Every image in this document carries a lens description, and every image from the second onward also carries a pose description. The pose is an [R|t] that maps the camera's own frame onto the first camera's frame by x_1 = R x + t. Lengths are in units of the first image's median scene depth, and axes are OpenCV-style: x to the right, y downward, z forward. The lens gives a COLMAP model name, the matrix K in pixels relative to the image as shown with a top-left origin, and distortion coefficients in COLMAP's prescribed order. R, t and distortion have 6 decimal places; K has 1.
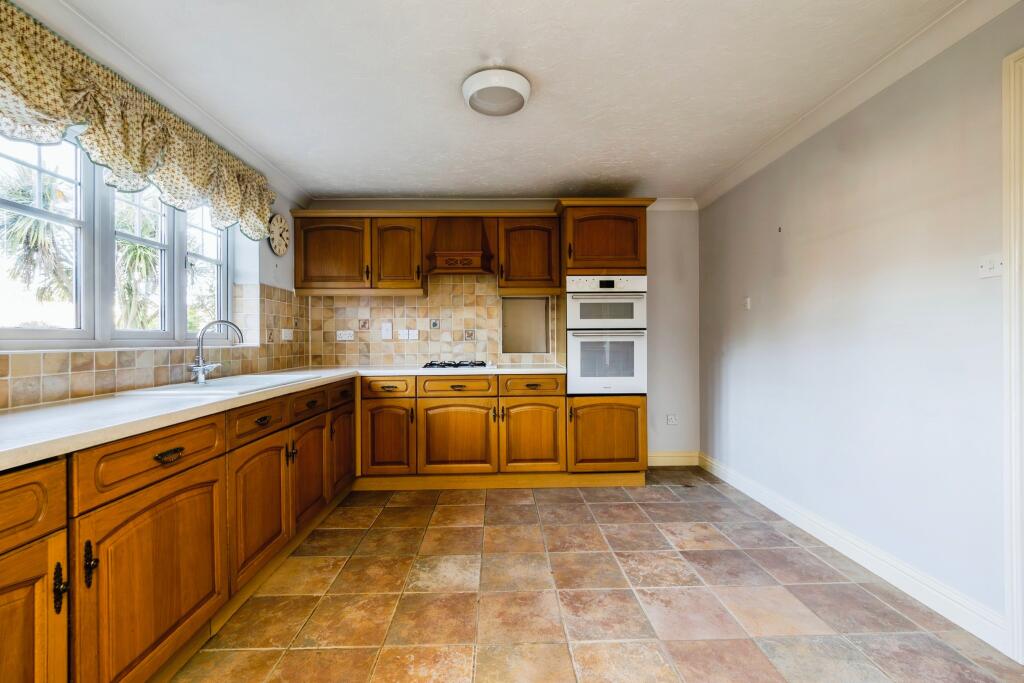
lens RADIAL K [[438.8, 0, 508.1], [0, 438.8, 341.3], [0, 0, 1]] dist [0.004912, -0.002073]
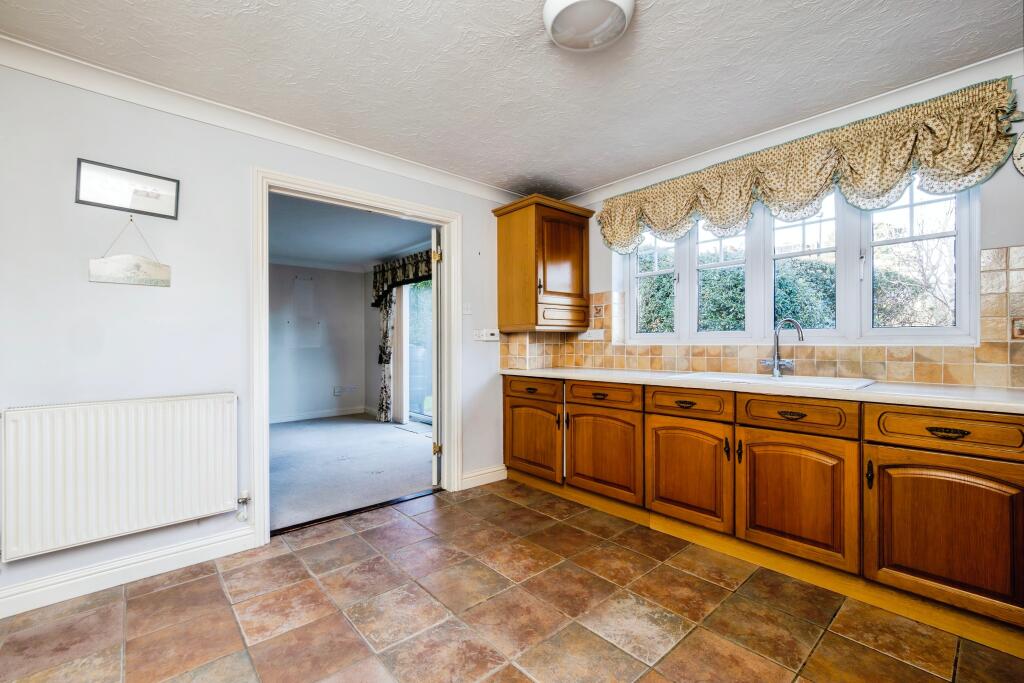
lens RADIAL K [[438.8, 0, 506.7], [0, 438.8, 338.0], [0, 0, 1]] dist [0.004912, -0.002073]
pose [[-0.770586, 0.005553, -0.637312, 0.379526], [0.008166, 0.999966, -0.001160, -0.005055], [0.637284, -0.006098, -0.770605, 0.998238]]
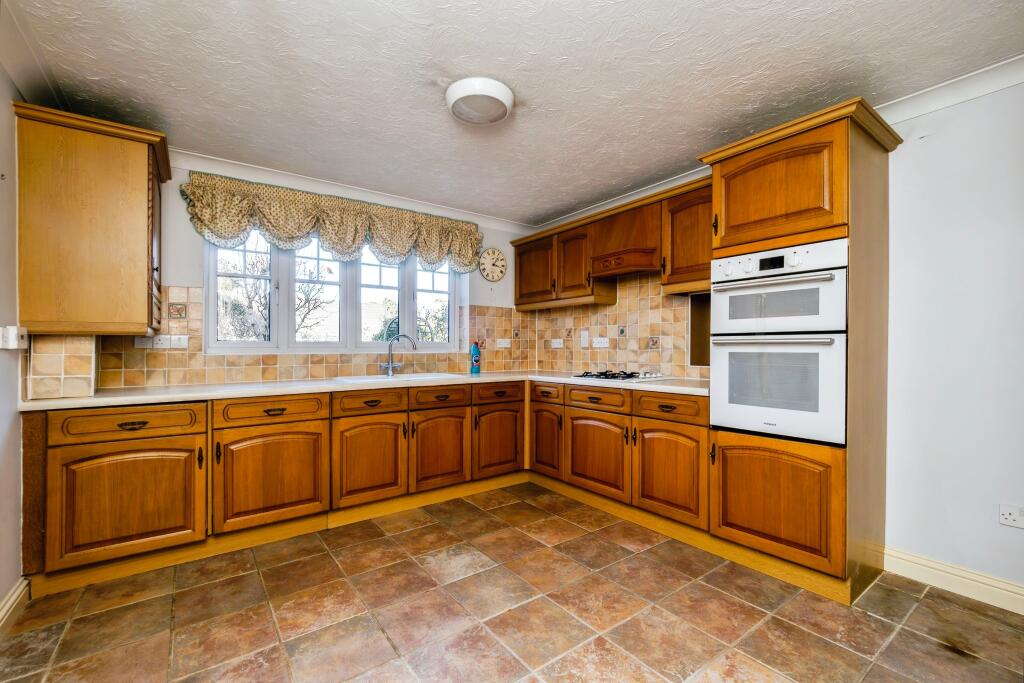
lens RADIAL K [[438.8, 0, 507.1], [0, 438.8, 349.2], [0, 0, 1]] dist [0.004912, -0.002073]
pose [[0.567470, 0.007855, -0.823357, 0.556256], [-0.004696, 0.999969, 0.006304, -0.006922], [0.823381, 0.000289, 0.567489, 0.327167]]
